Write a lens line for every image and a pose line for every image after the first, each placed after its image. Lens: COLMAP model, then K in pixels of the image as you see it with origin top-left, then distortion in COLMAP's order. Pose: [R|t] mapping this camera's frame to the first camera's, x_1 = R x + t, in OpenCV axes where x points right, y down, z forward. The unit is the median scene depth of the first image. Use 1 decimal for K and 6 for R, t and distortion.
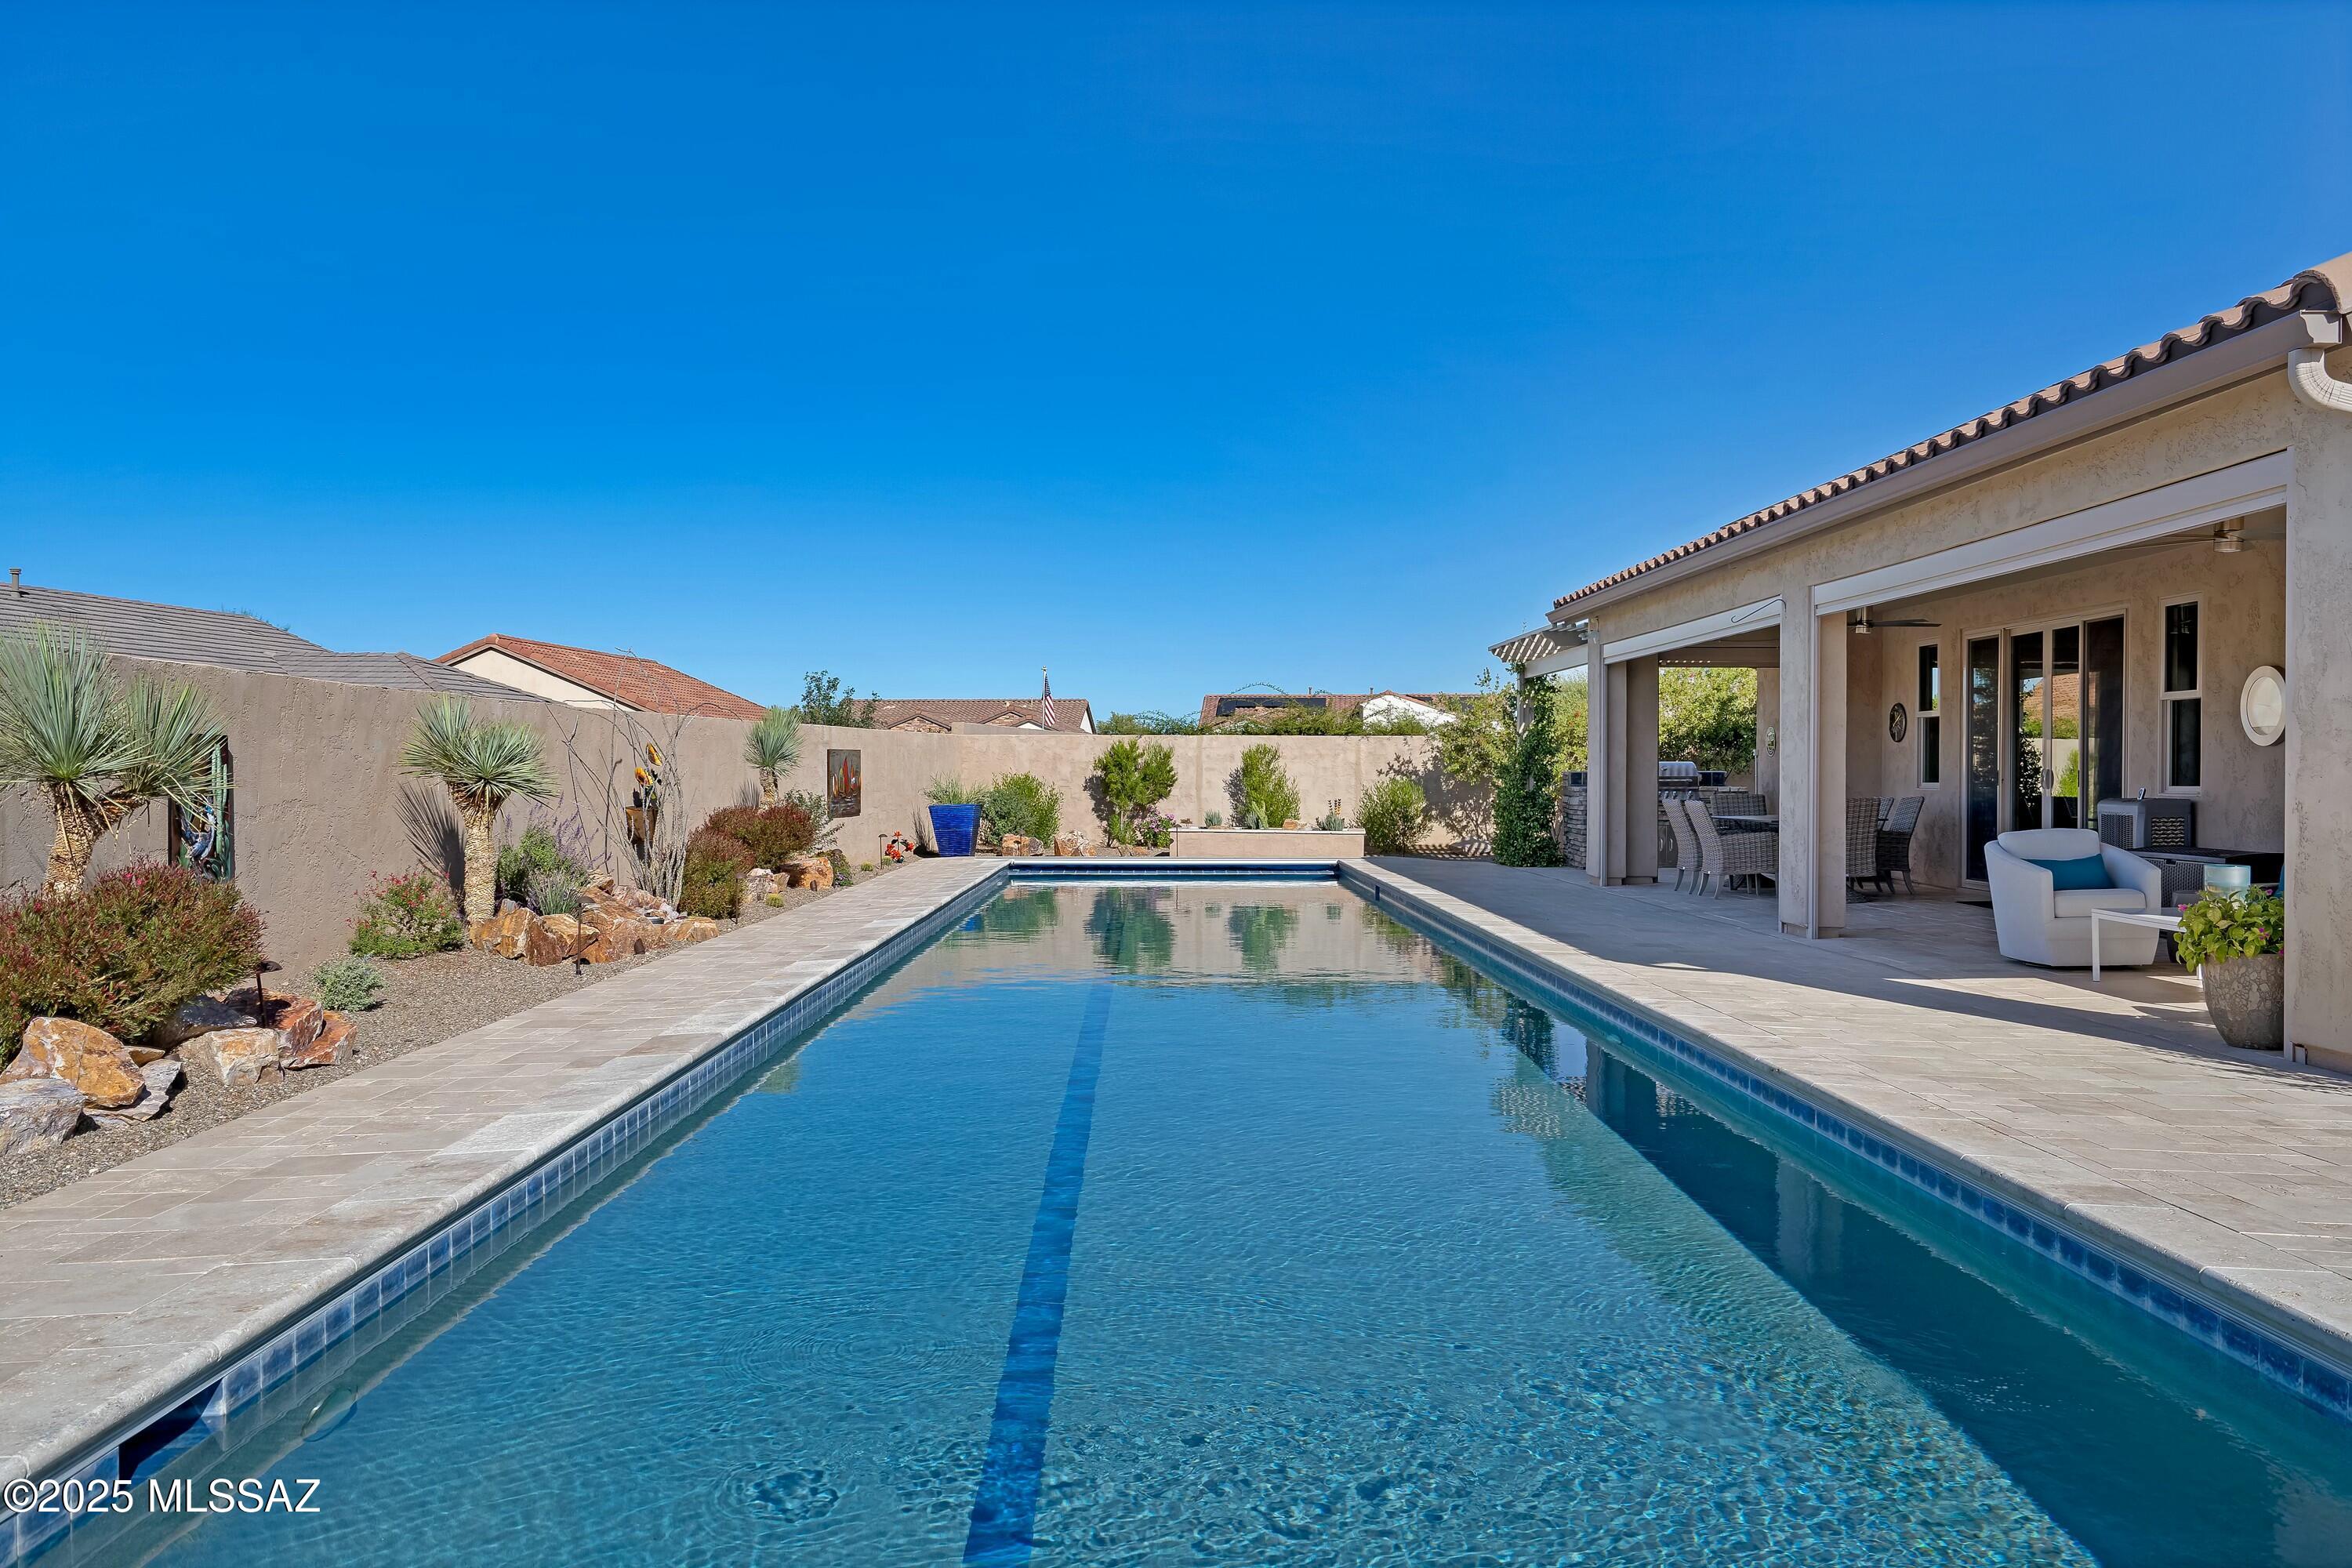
lens RADIAL K [[1840.1, 0, 1176.0], [0, 1840.1, 784.0], [0, 0, 1]] dist [0.006285, 0.004565]
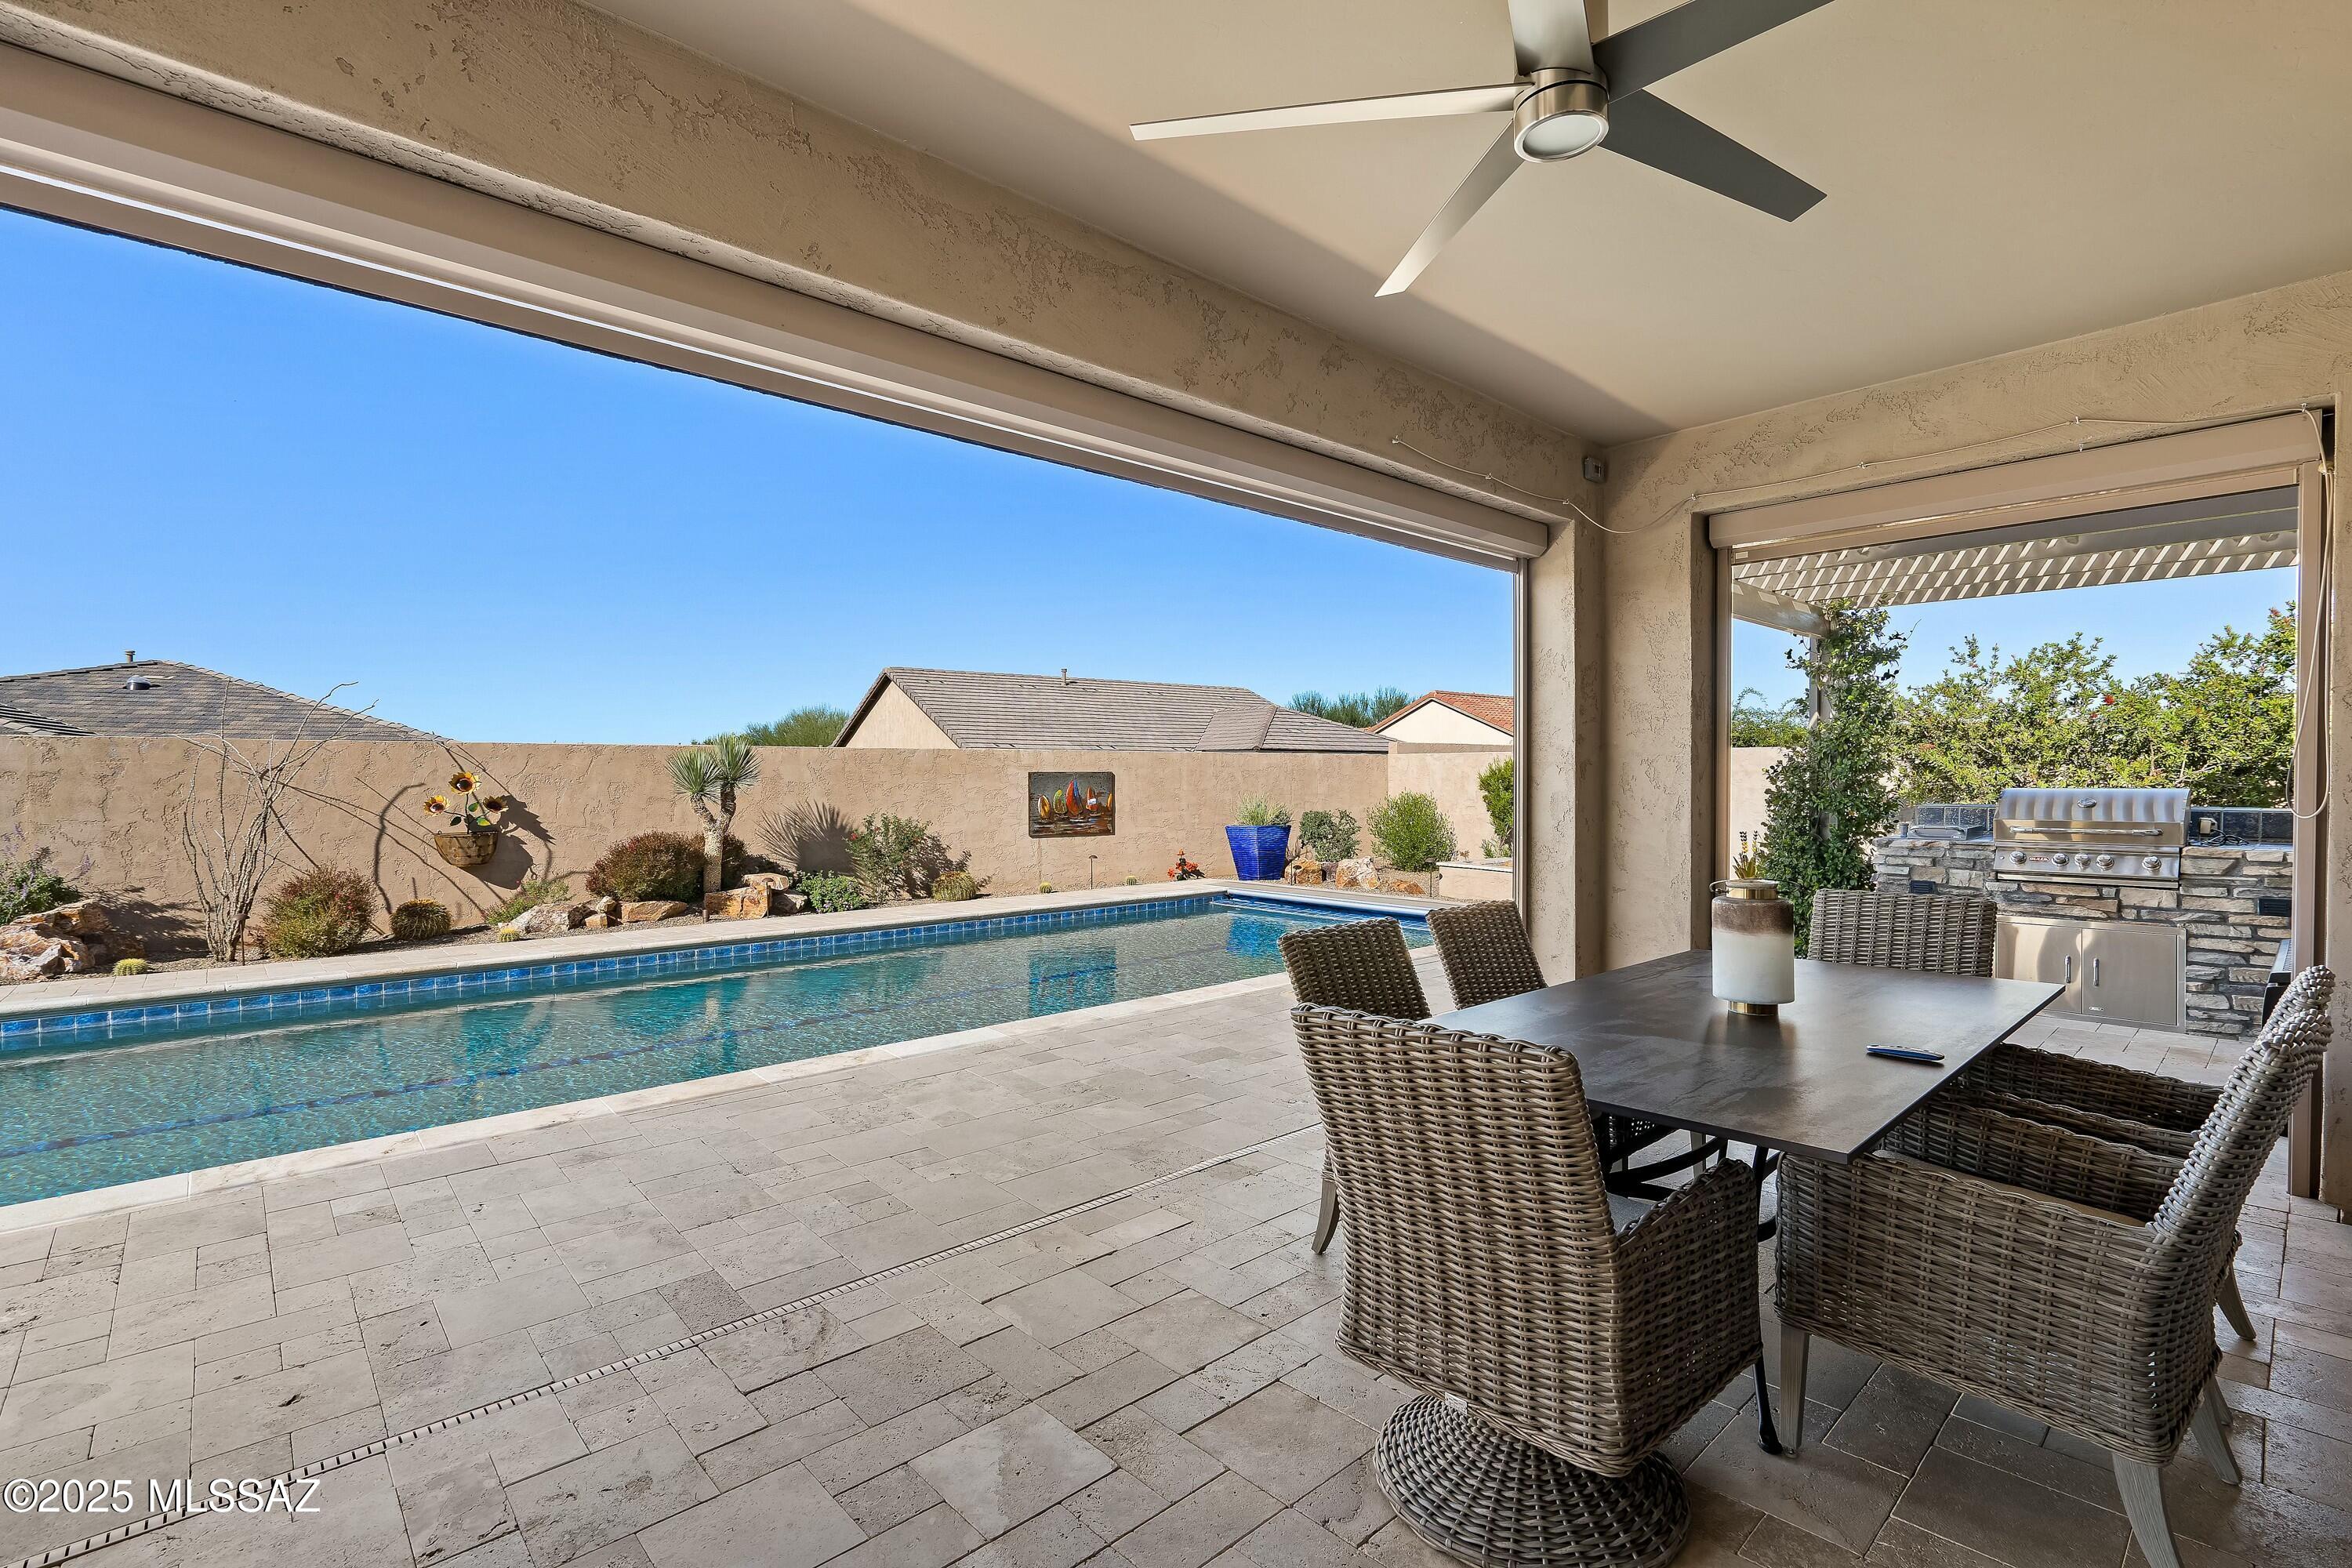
lens RADIAL K [[1058.6, 0, 1176.0], [0, 1058.6, 784.0], [0, 0, 1]] dist [-0.002380, -0.000271]
pose [[0.660630, 0.002613, -0.750707, 0.265312], [-0.003922, 0.999992, 0.000029, -0.010096], [0.750701, 0.002925, 0.660635, 0.549479]]
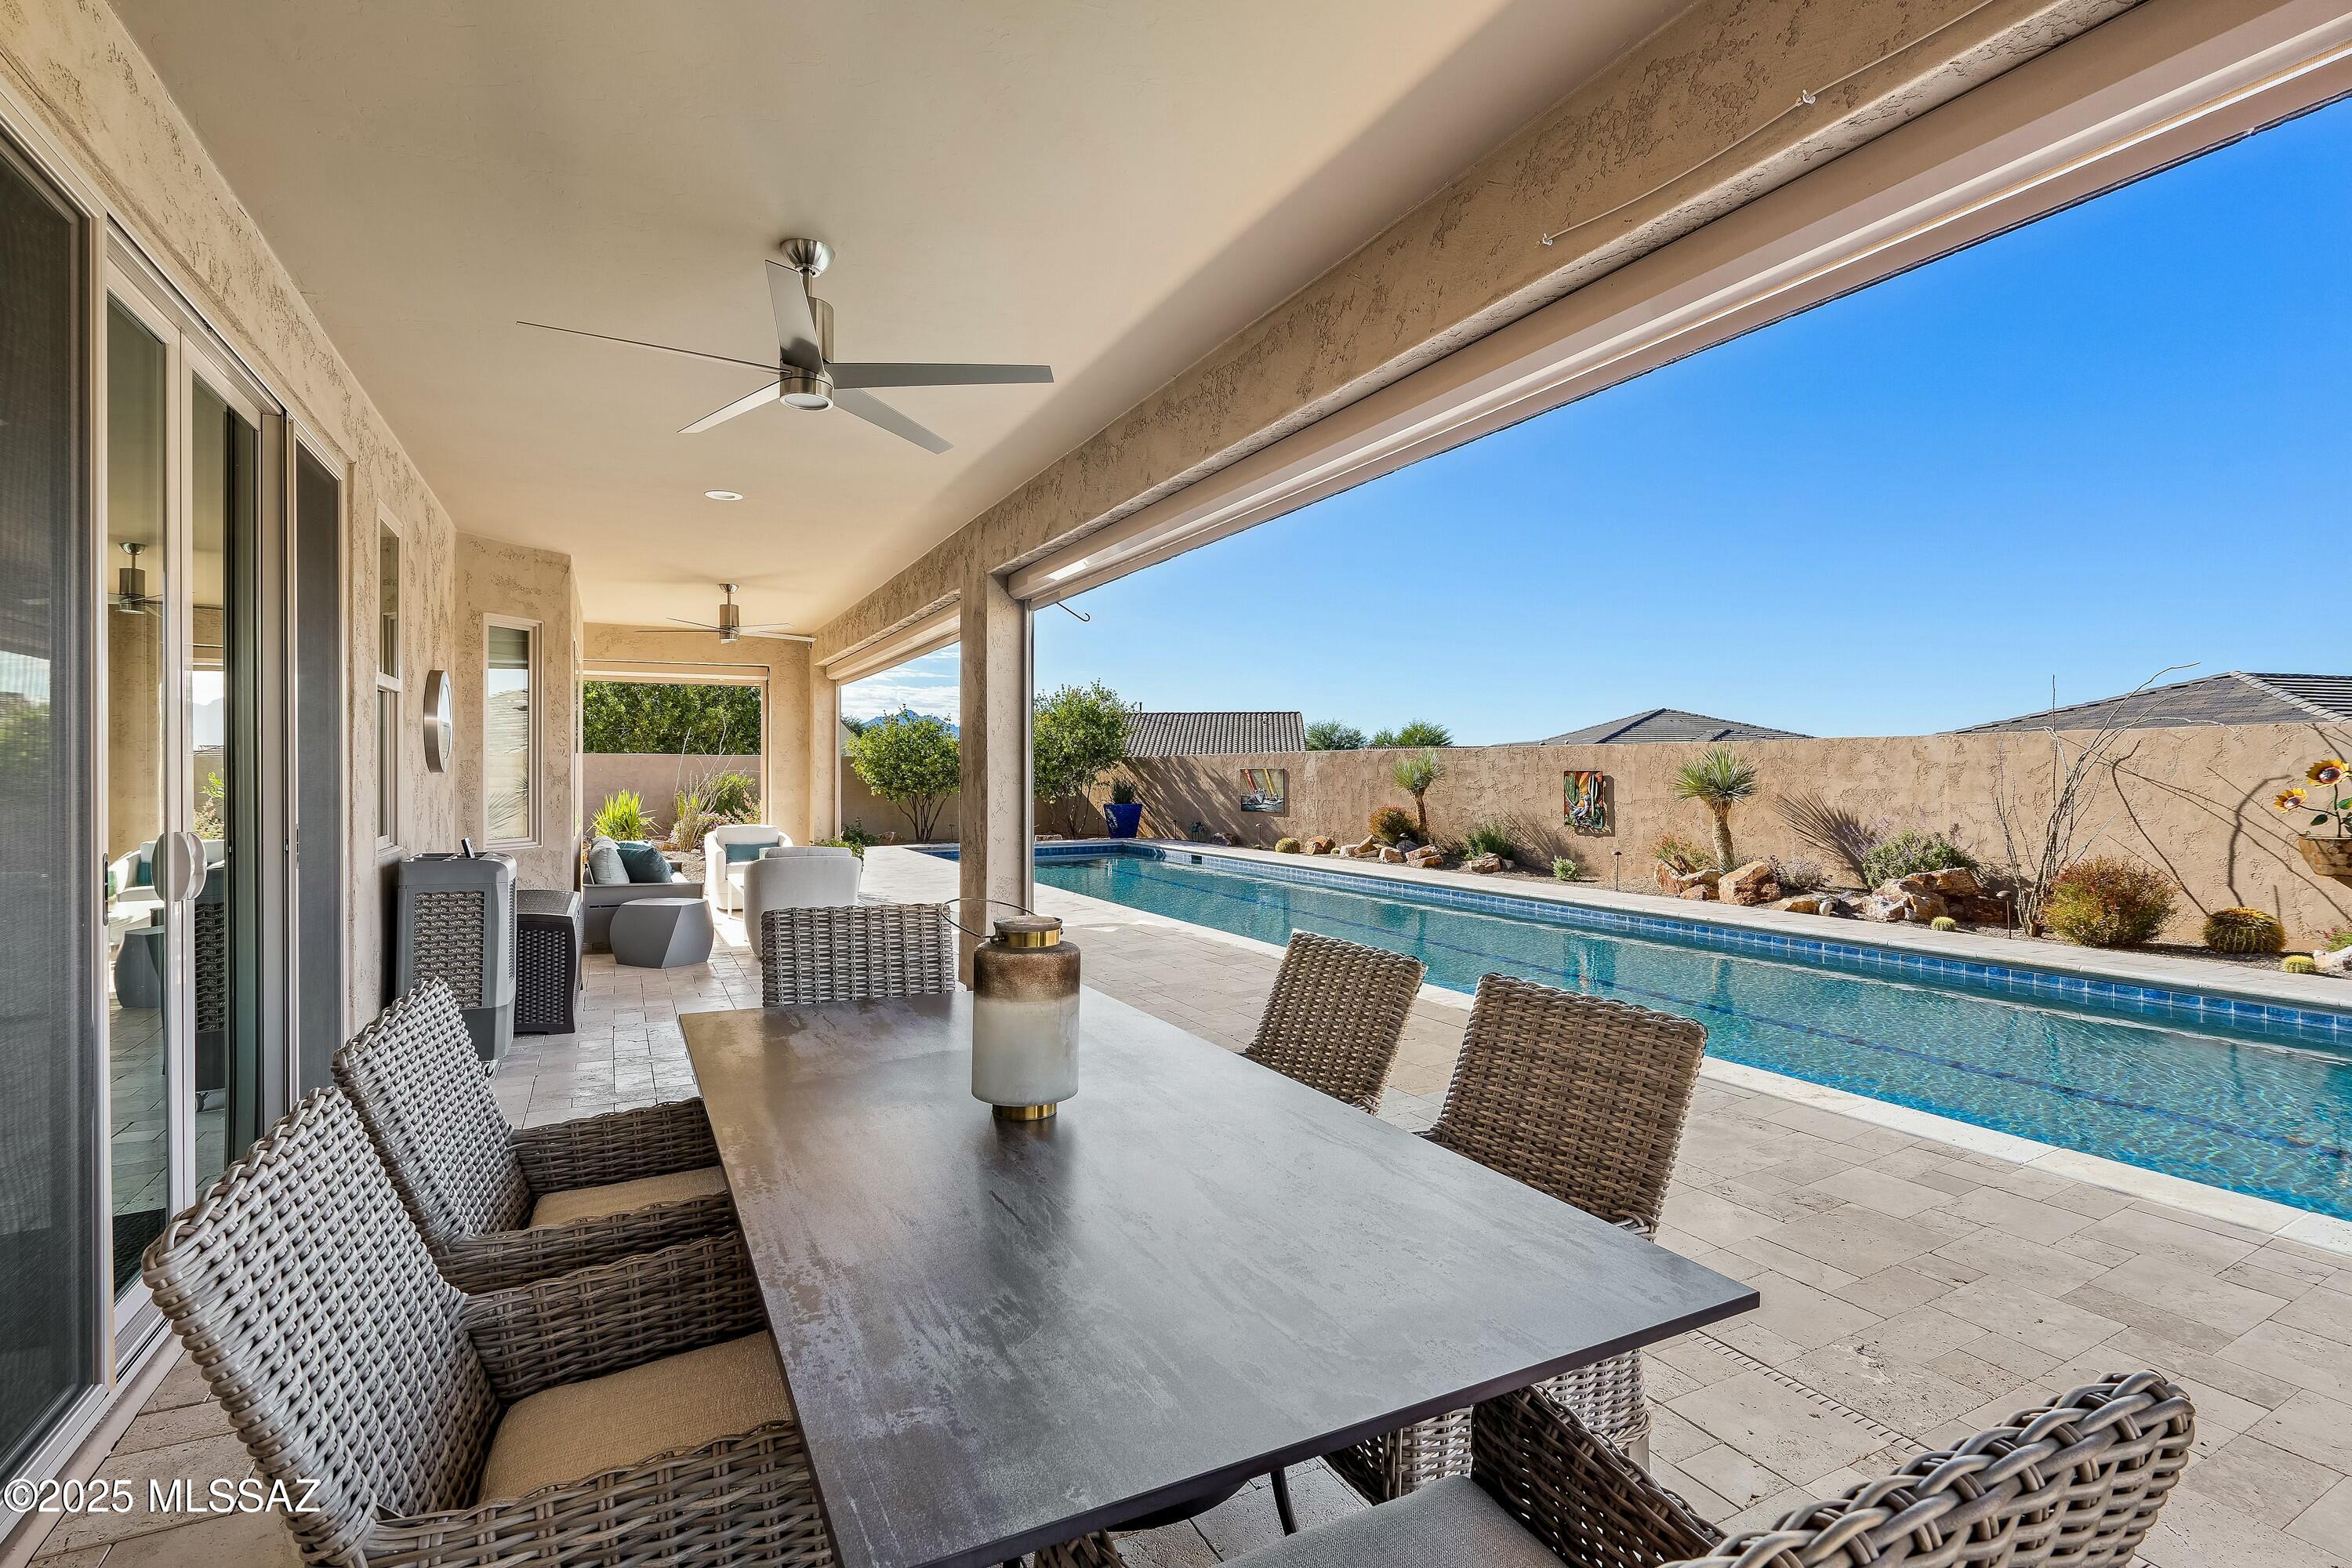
lens RADIAL K [[1100.7, 0, 1176.0], [0, 1100.7, 784.0], [0, 0, 1]] dist [0.002875, 0.000274]
pose [[-0.895893, 0.006878, -0.444216, 0.248958], [-0.000473, 0.999865, 0.016436, -0.011296], [0.444269, 0.014935, -0.895769, 0.736332]]
